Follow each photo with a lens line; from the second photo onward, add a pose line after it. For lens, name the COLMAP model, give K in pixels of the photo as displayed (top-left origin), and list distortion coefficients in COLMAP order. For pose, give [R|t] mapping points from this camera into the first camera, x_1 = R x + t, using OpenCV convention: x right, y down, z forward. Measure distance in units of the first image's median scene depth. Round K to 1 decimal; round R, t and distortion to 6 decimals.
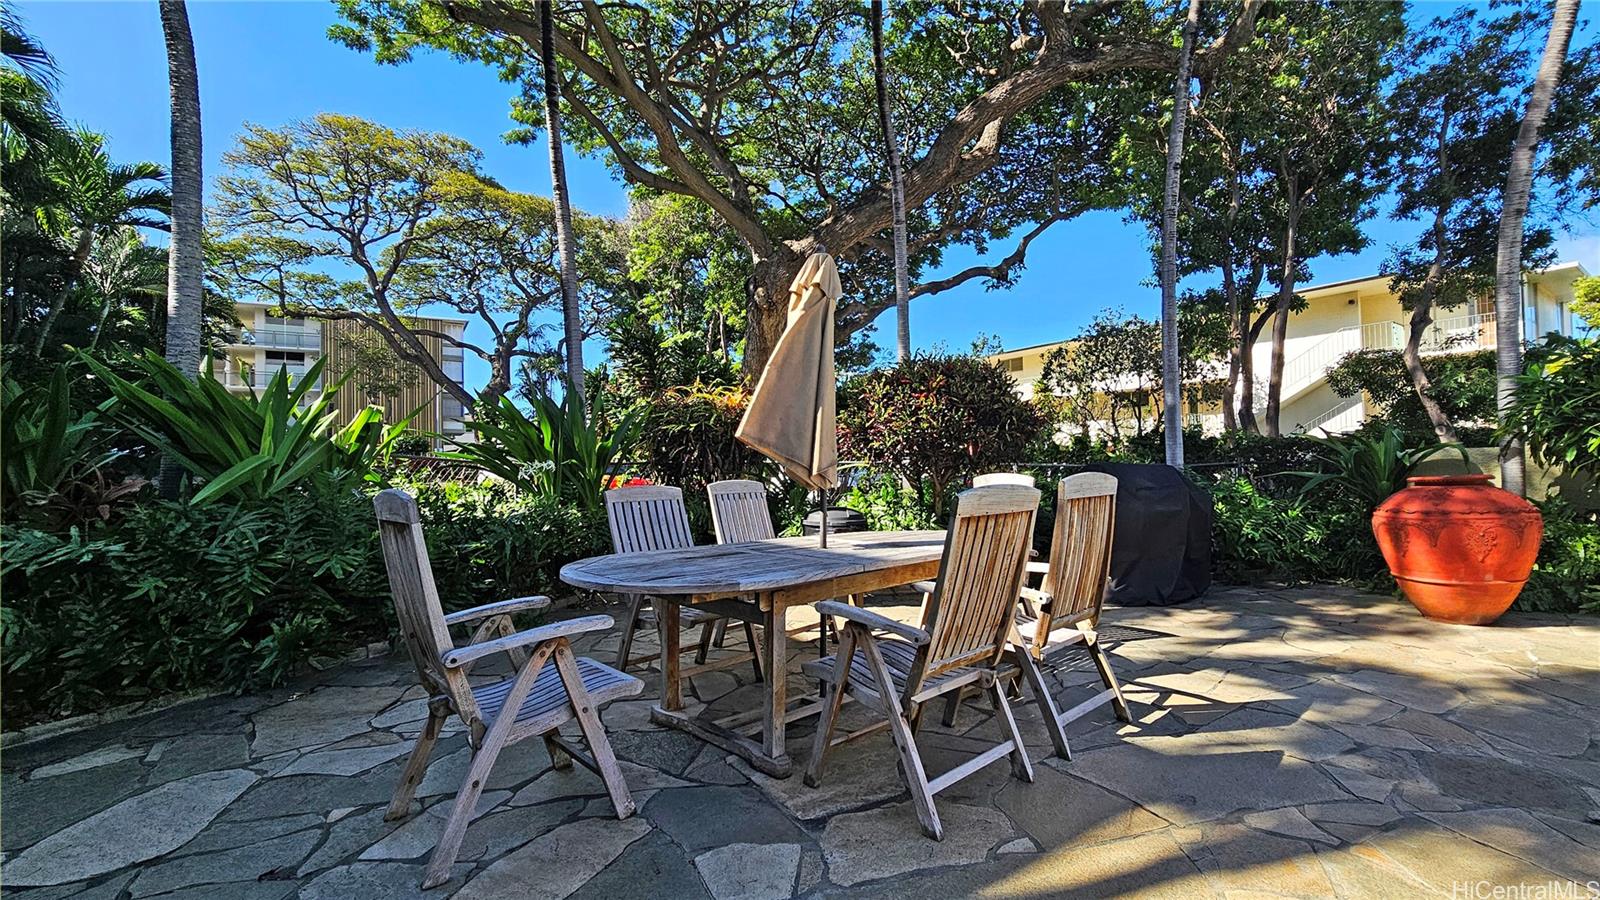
lens RADIAL K [[650.9, 0, 803.0], [0, 650.9, 448.8], [0, 0, 1]] dist [0.002996, 0.000143]
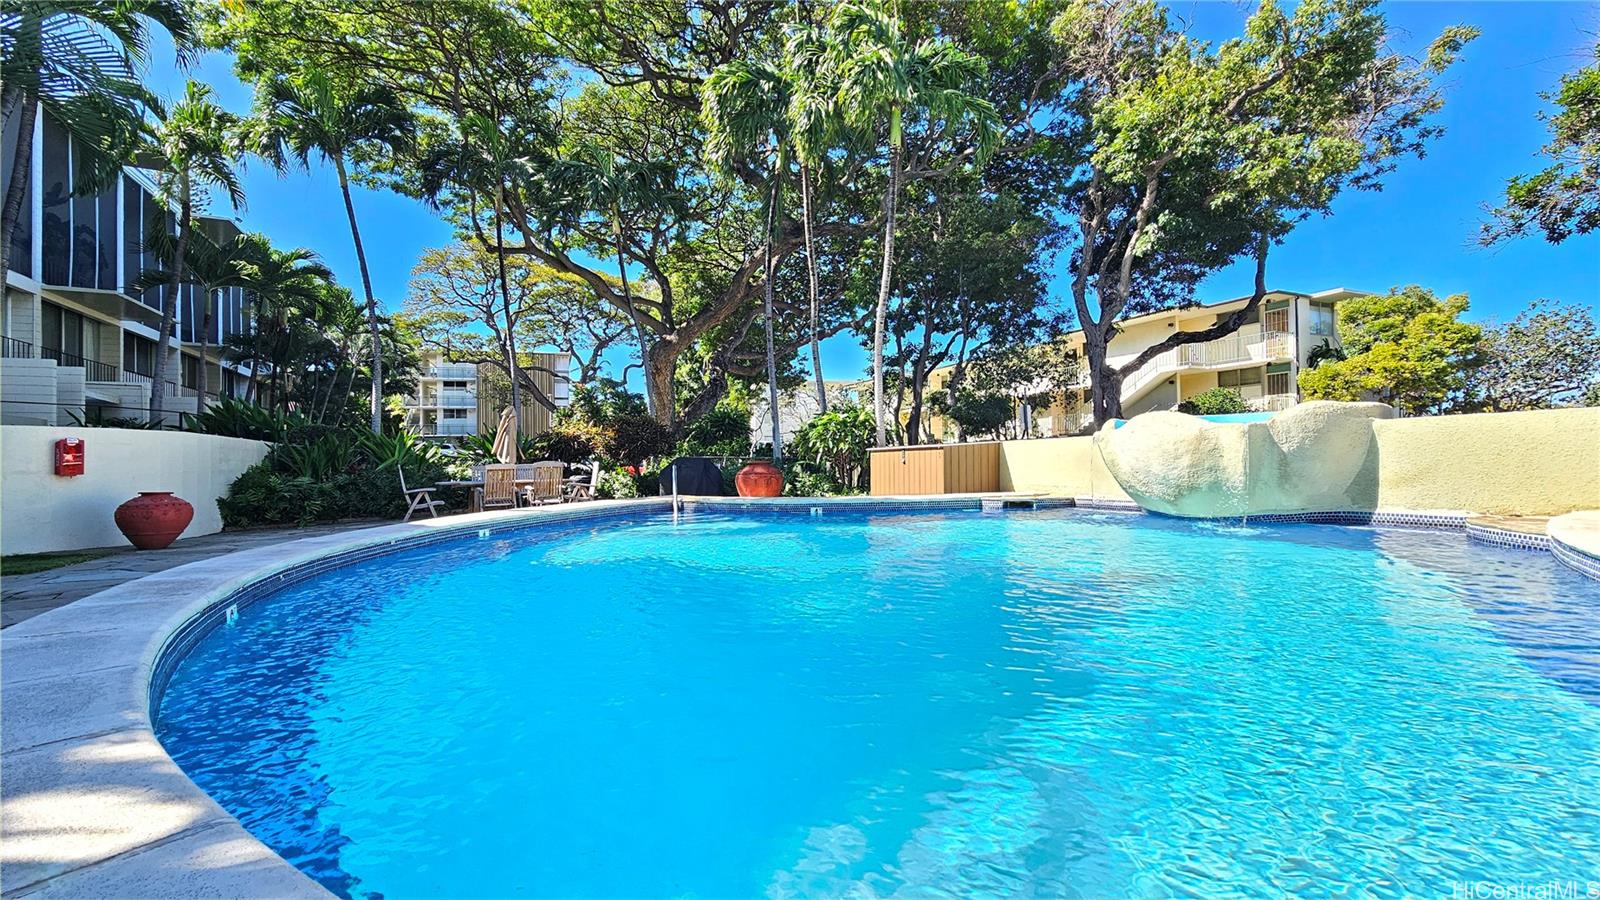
lens RADIAL K [[650.9, 0, 797.4], [0, 650.9, 452.5], [0, 0, 1]] dist [0.002996, 0.000143]
pose [[0.974294, -0.014126, -0.224838, 0.335266], [0.018596, 0.999669, 0.017778, -0.006356], [0.224513, -0.021502, 0.974234, -0.310278]]
